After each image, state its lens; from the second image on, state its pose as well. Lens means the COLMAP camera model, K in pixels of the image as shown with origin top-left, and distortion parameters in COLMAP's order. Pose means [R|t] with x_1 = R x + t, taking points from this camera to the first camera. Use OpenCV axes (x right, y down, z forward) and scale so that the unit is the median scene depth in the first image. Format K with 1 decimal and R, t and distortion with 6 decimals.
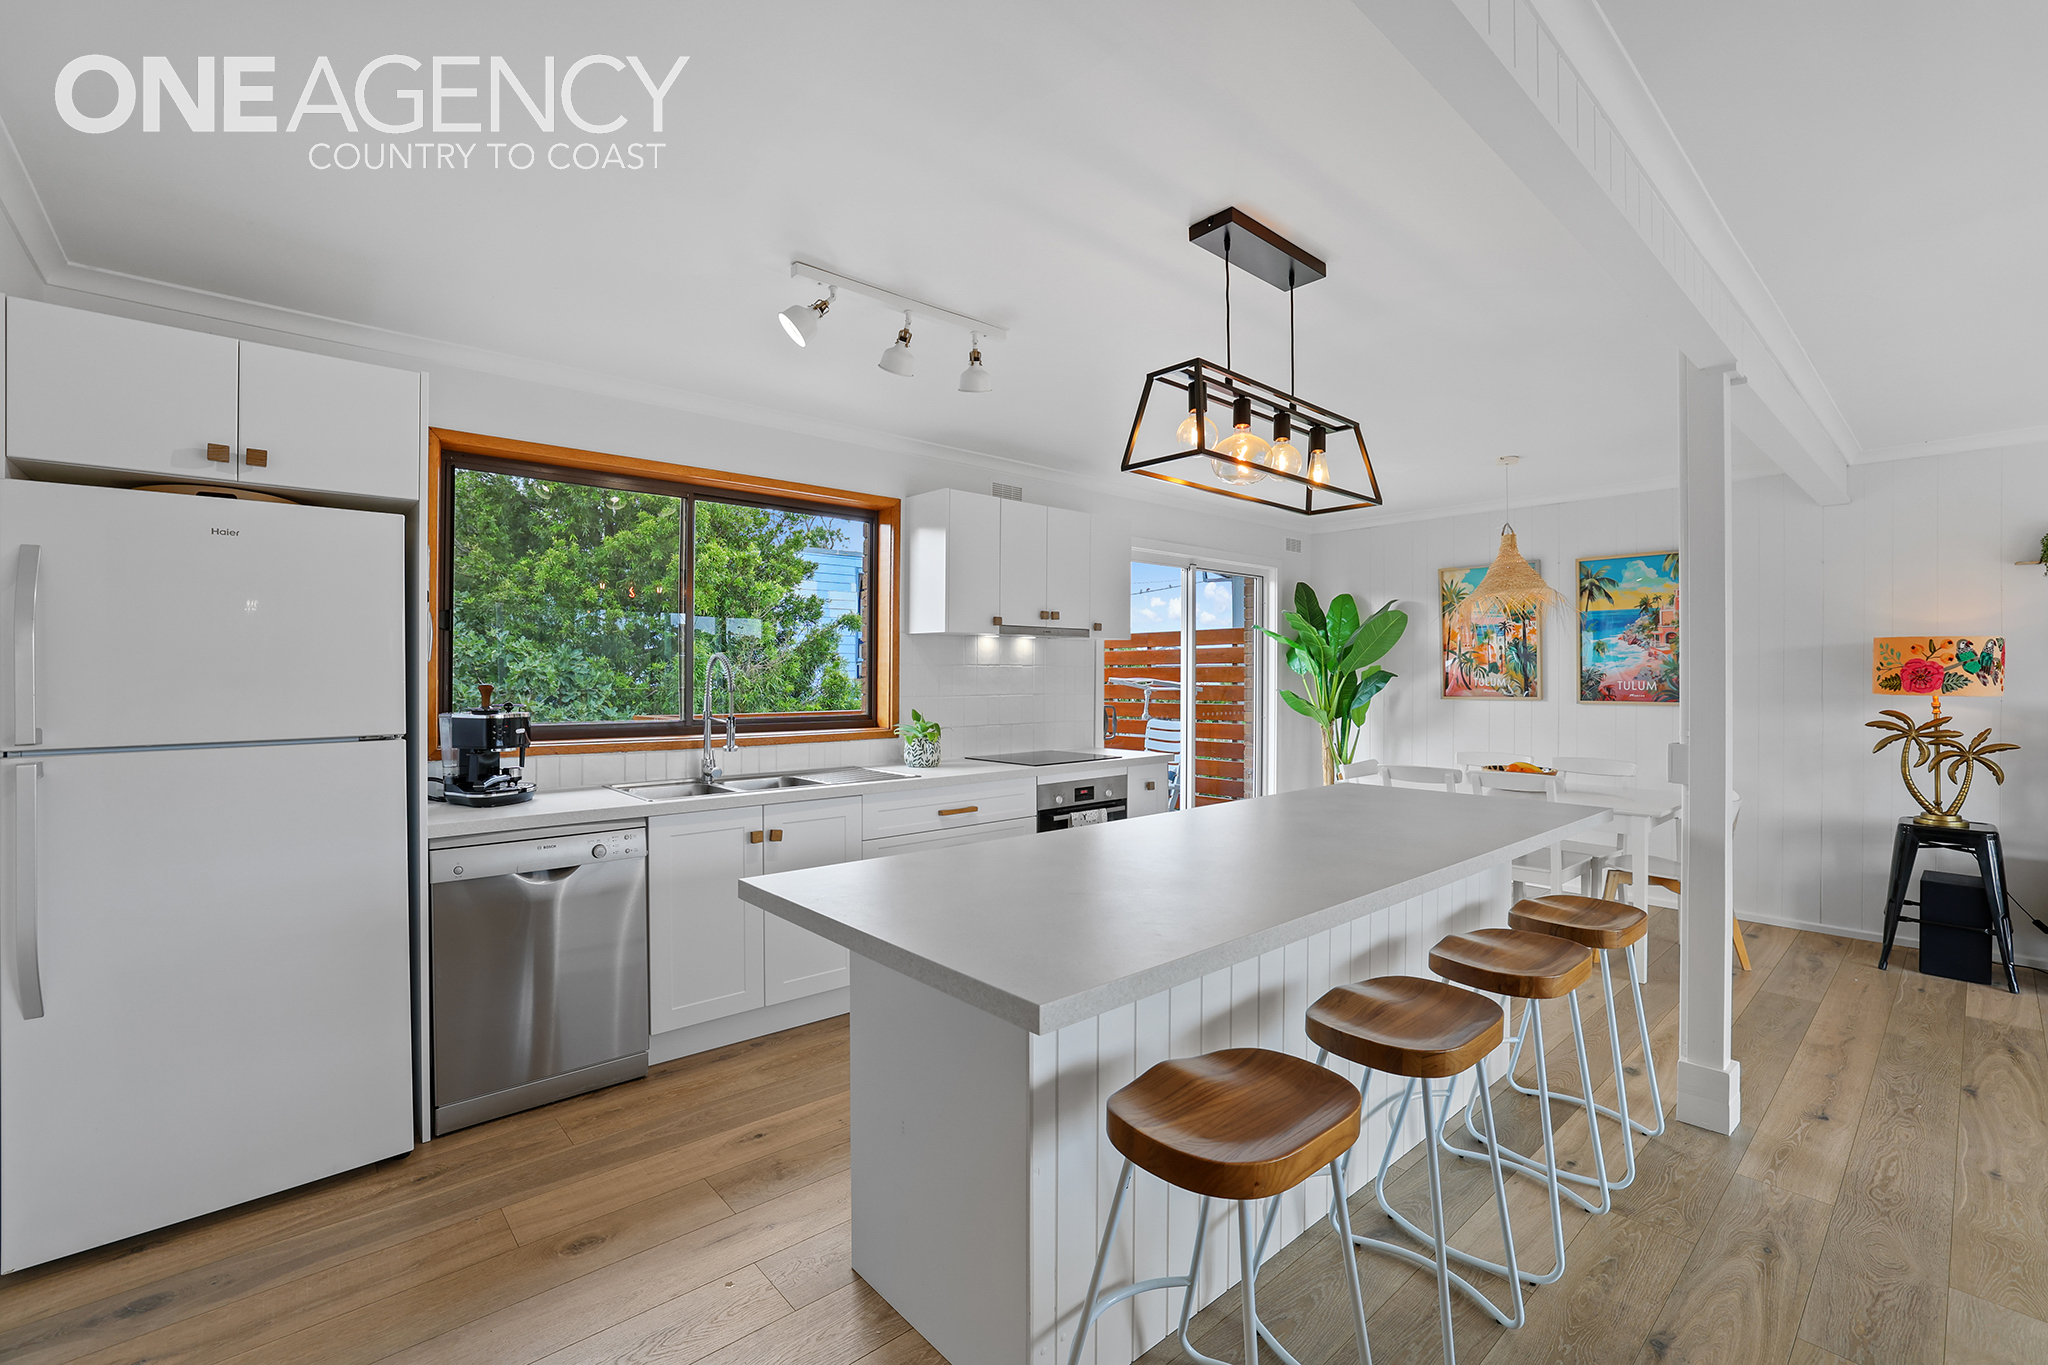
lens RADIAL K [[874.8, 0, 1027.8], [0, 874.8, 677.3], [0, 0, 1]] dist [-0.060952, 0.025380]
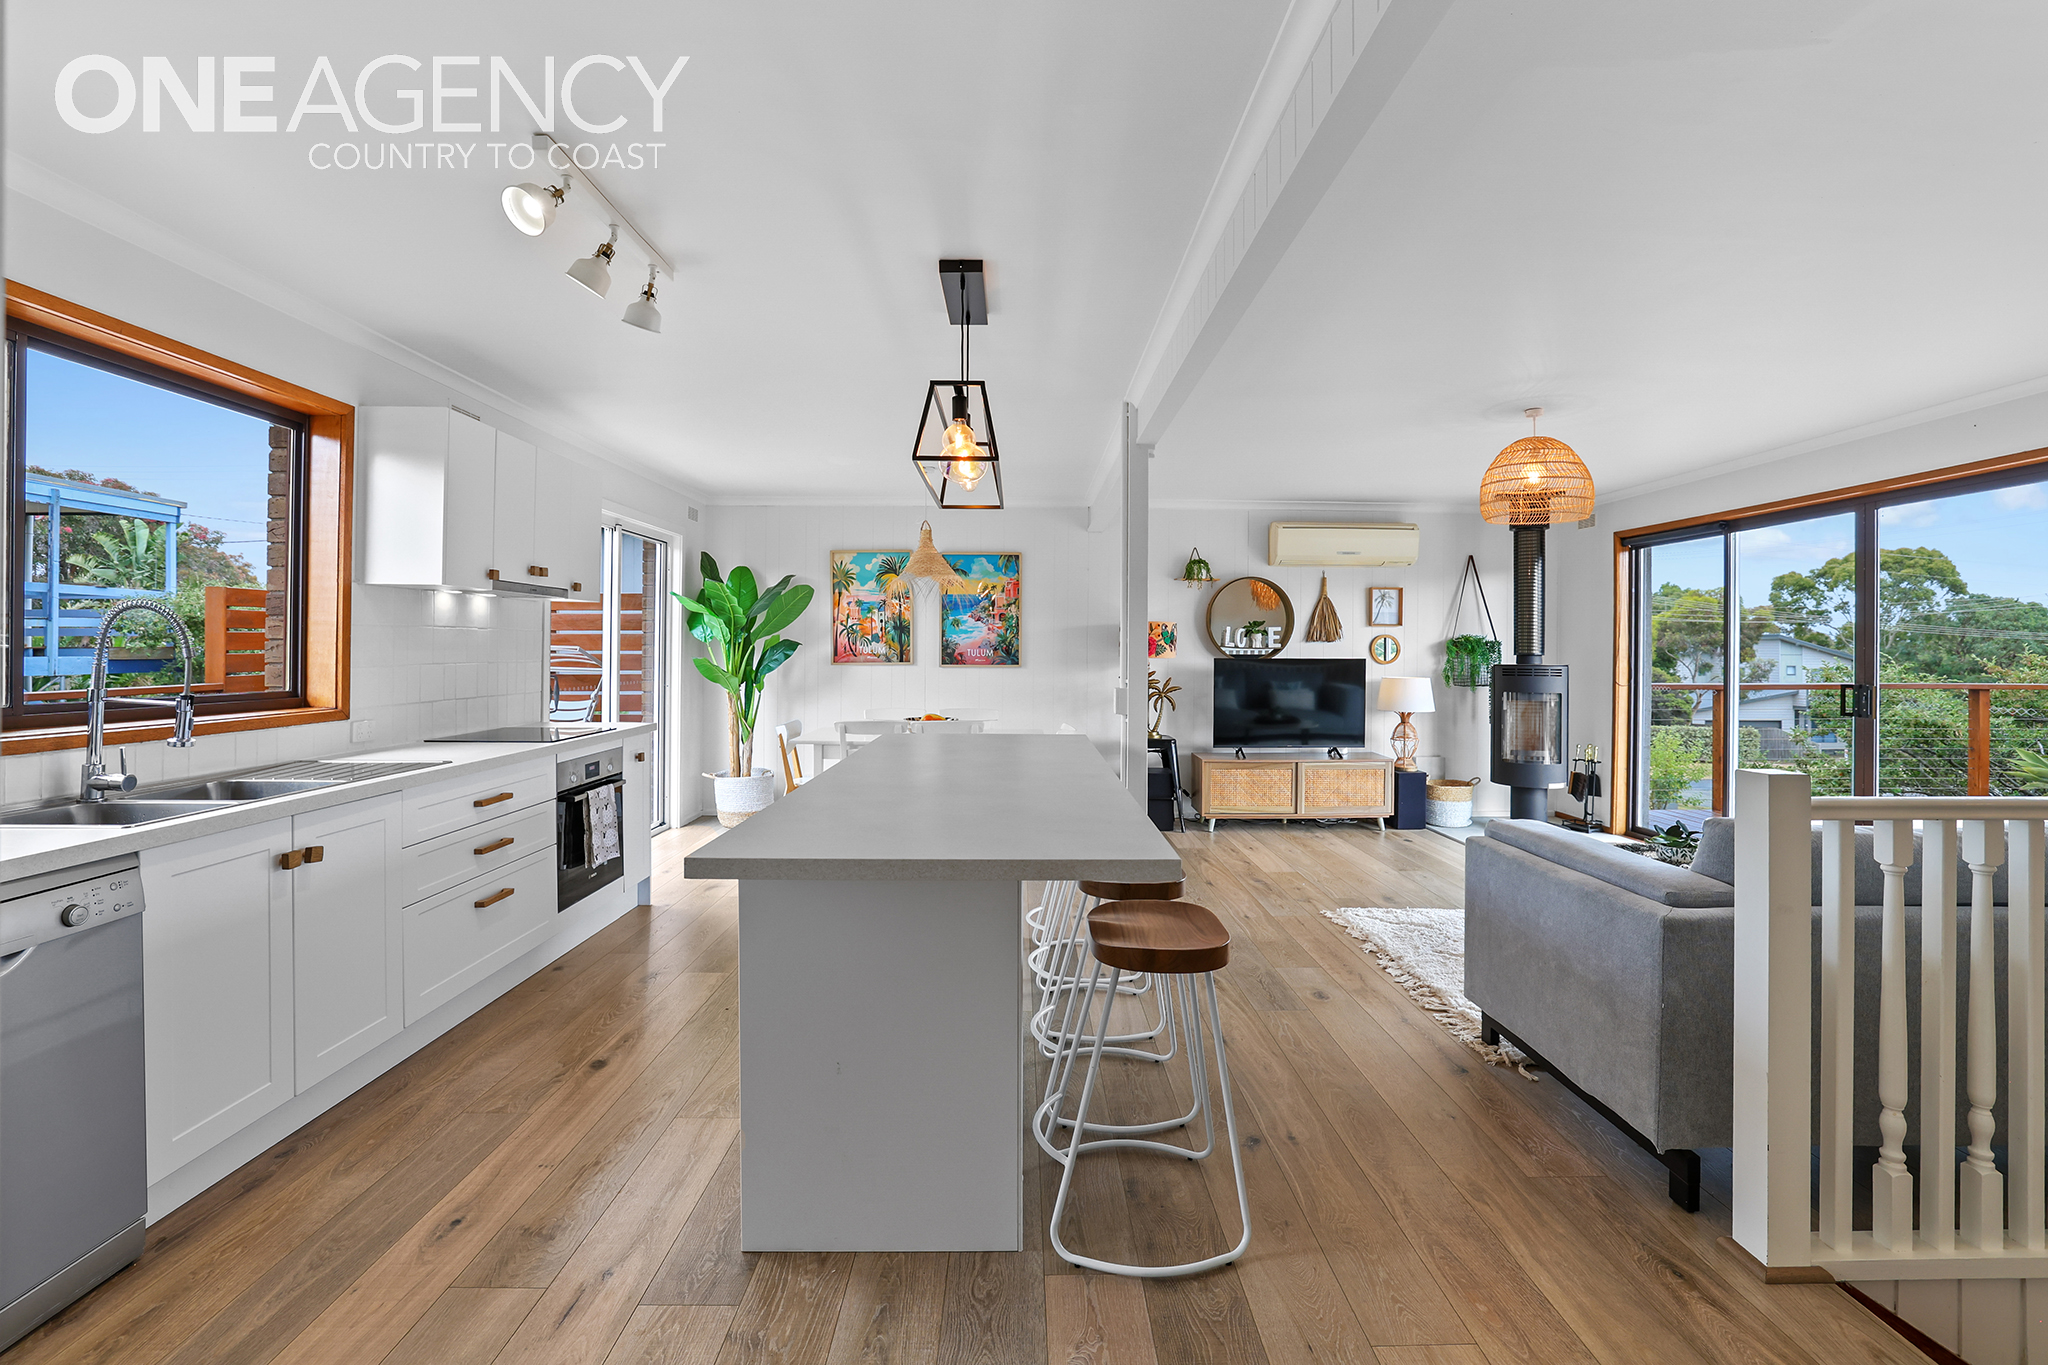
lens RADIAL K [[892.0, 0, 1022.4], [0, 892.0, 660.3], [0, 0, 1]] dist [-0.045321, 0.015505]
pose [[0.658696, -0.005979, 0.752386, -0.326538], [-0.004111, 0.999925, 0.011546, 0.006232], [-0.752398, -0.010698, 0.658622, 0.054813]]
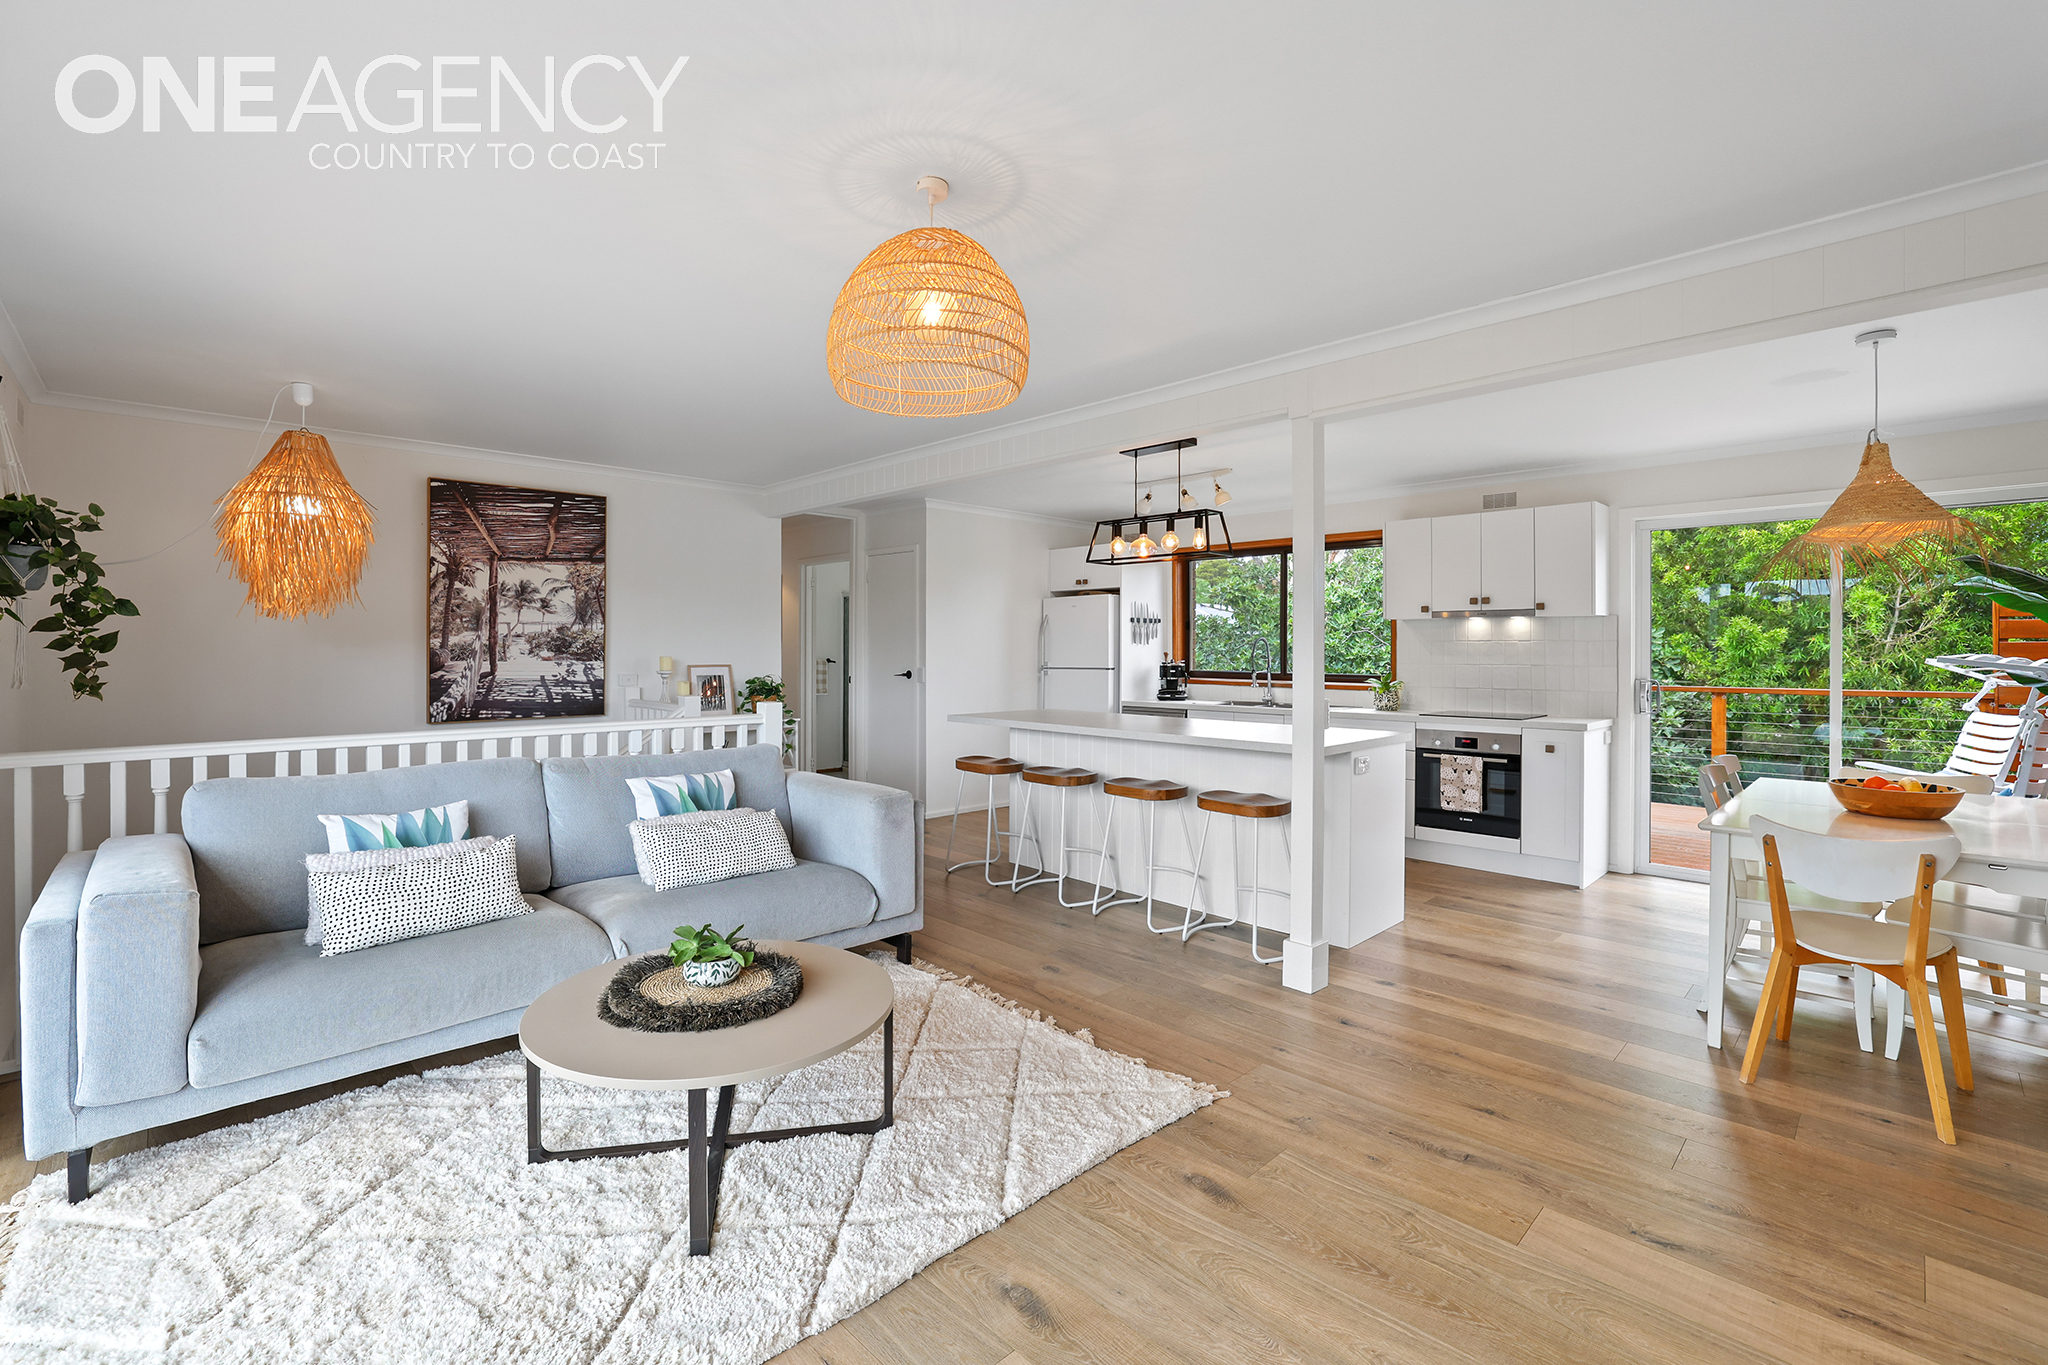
lens RADIAL K [[892.0, 0, 1022.4], [0, 892.0, 660.3], [0, 0, 1]] dist [-0.045321, 0.015505]
pose [[0.047070, 0.011377, -0.998827, 1.286505], [-0.004016, 0.999929, 0.011200, 0.001727], [0.998884, 0.003484, 0.047112, 0.292499]]
